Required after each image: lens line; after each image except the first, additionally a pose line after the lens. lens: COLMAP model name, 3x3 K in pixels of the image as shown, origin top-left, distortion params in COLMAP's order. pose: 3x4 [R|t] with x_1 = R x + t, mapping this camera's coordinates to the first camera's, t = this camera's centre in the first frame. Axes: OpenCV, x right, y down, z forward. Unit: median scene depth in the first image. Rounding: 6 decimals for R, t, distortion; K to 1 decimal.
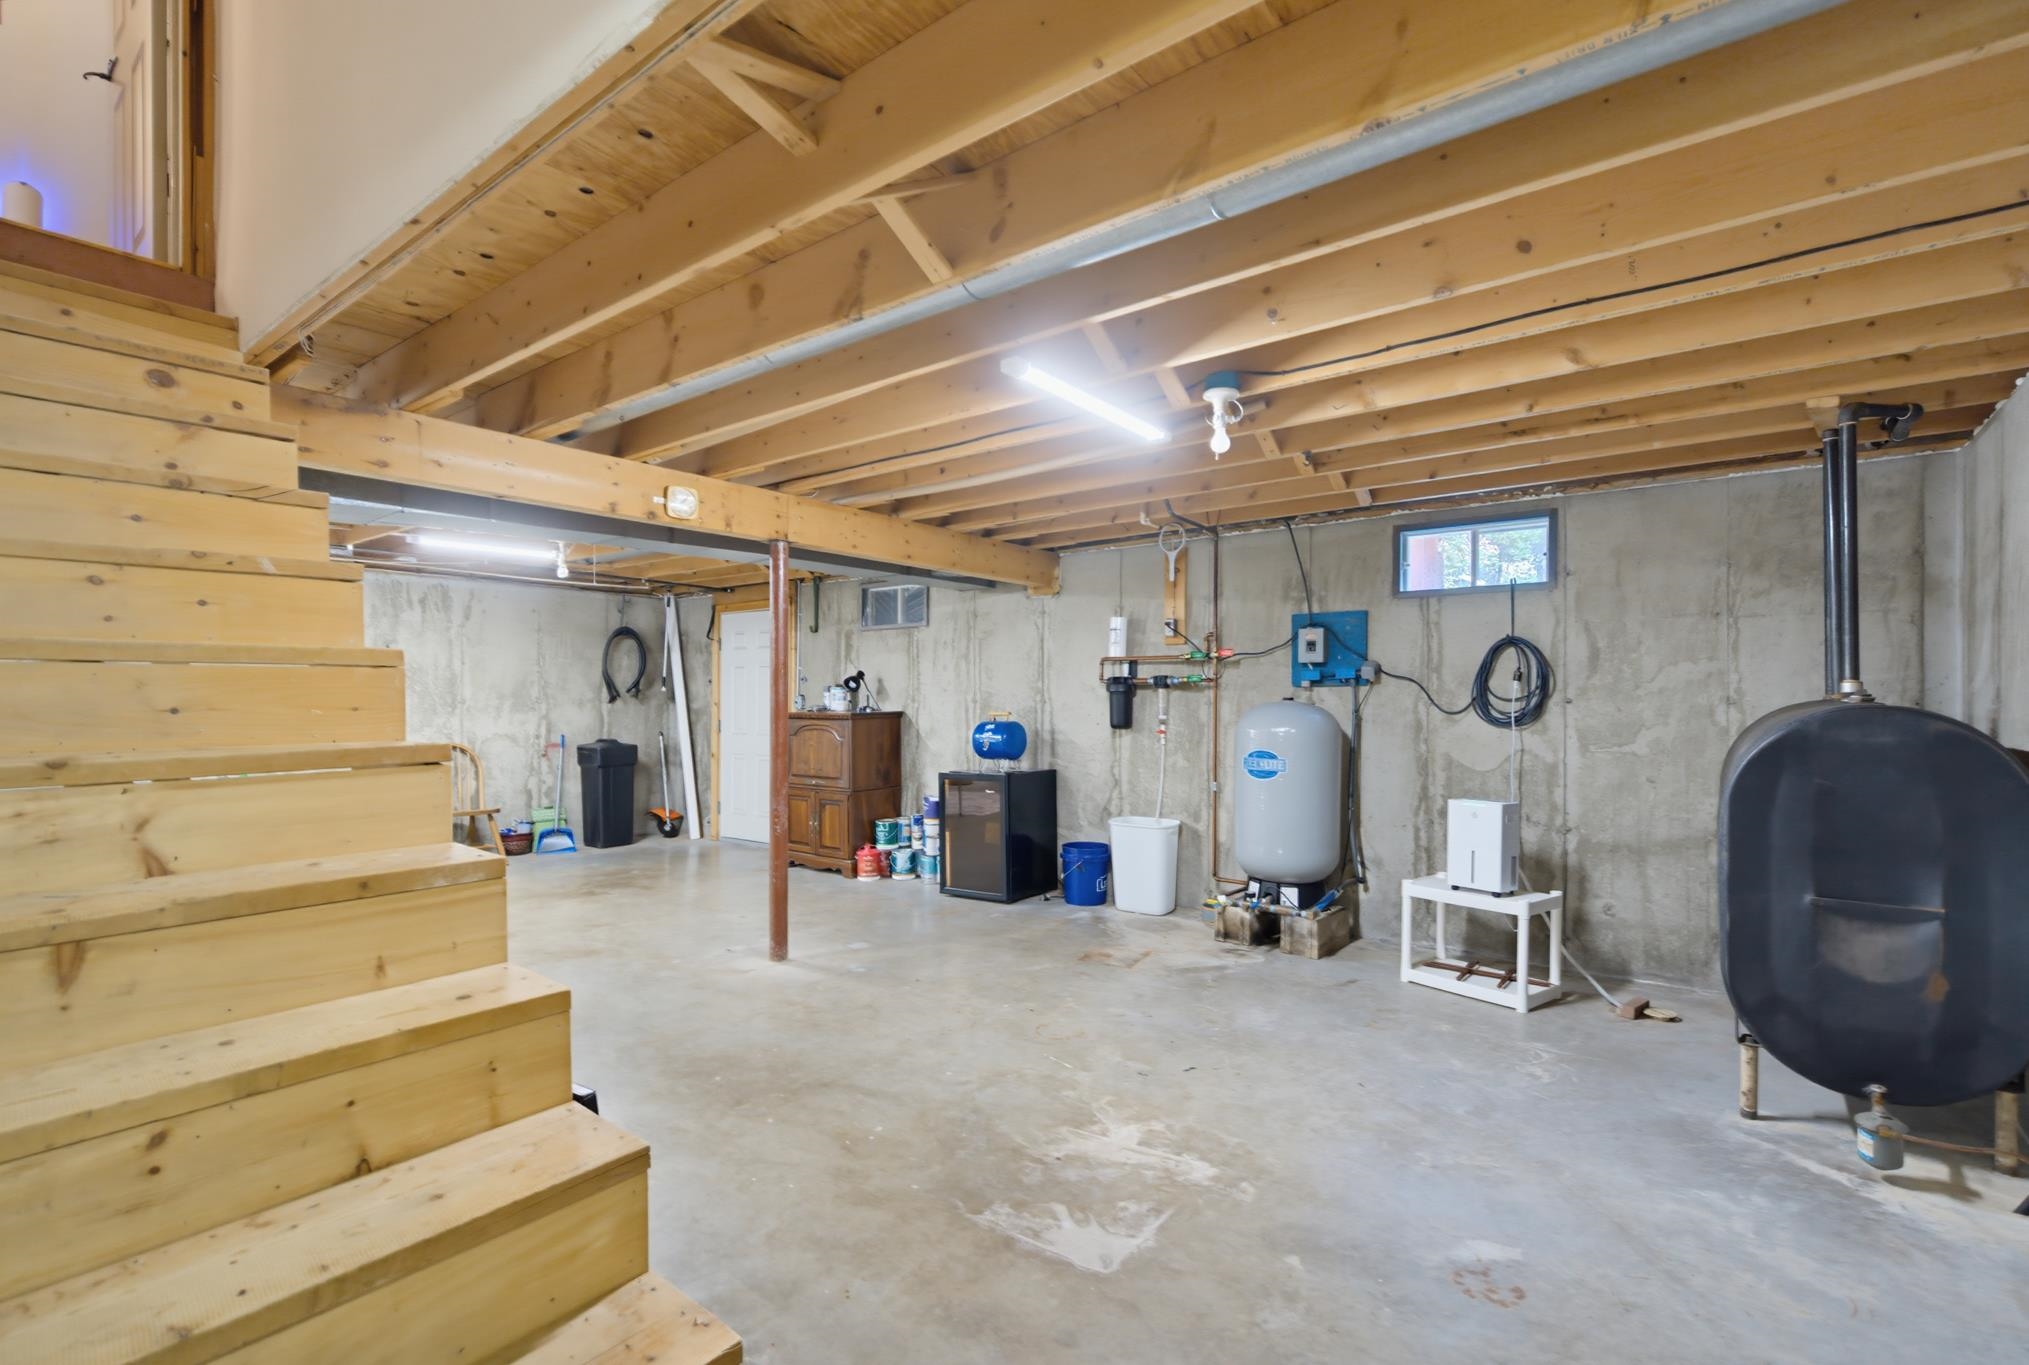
lens RADIAL K [[931.7, 0, 1014.0], [0, 931.7, 694.9], [0, 0, 1]] dist [0.000722, -0.002297]
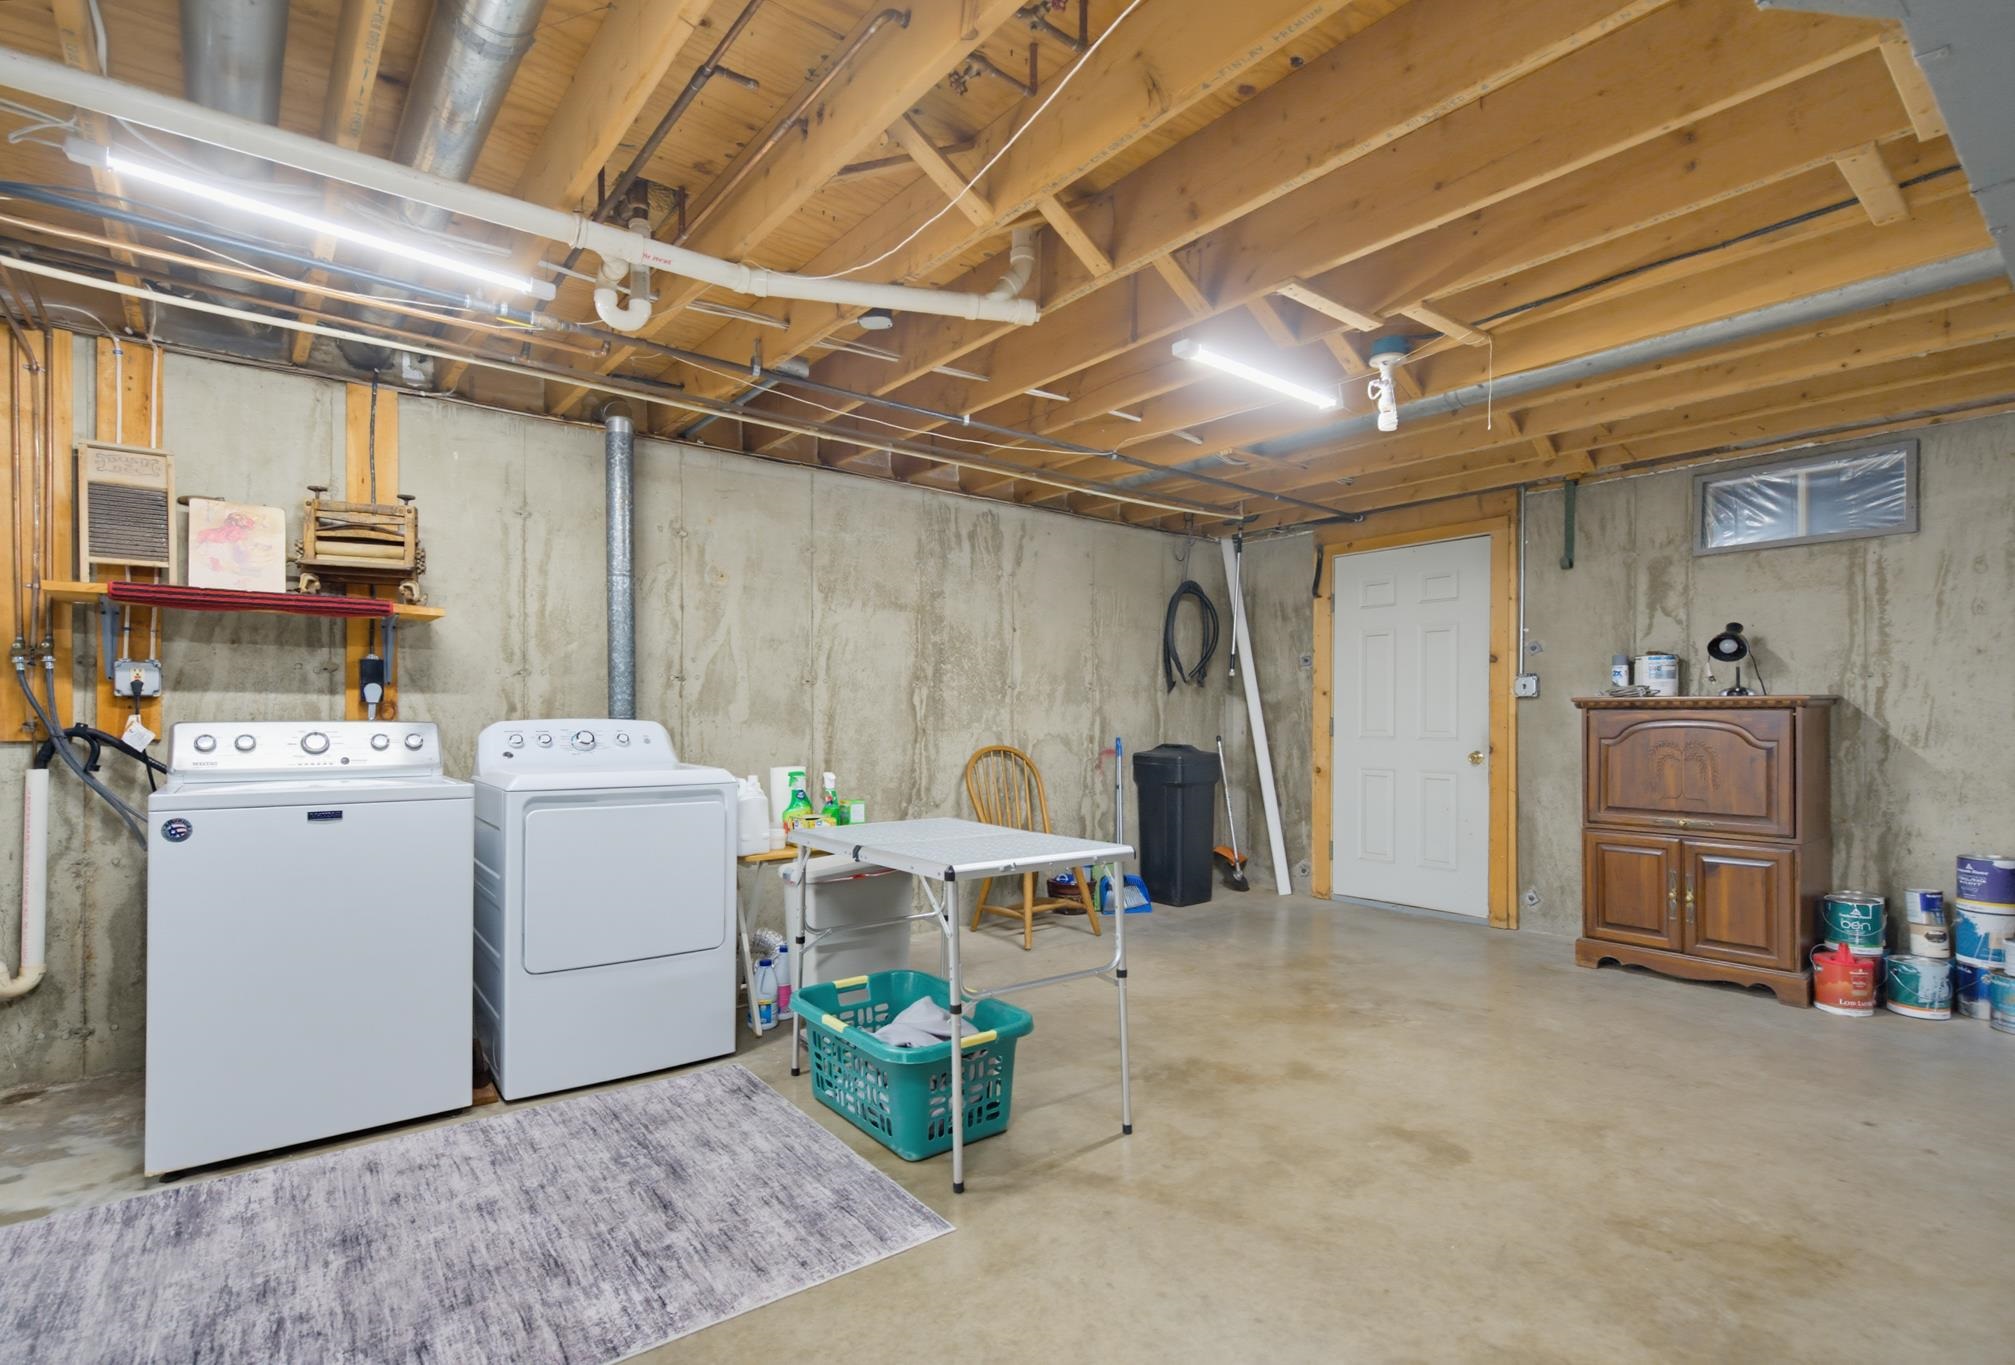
lens RADIAL K [[925.2, 0, 956.3], [0, 925.2, 706.8], [0, 0, 1]] dist [0.000722, -0.002297]
pose [[0.966808, -0.001359, -0.255499, -0.437410], [-0.000510, 0.999974, -0.007251, 0.026236], [0.255502, 0.007141, 0.966782, 0.320432]]
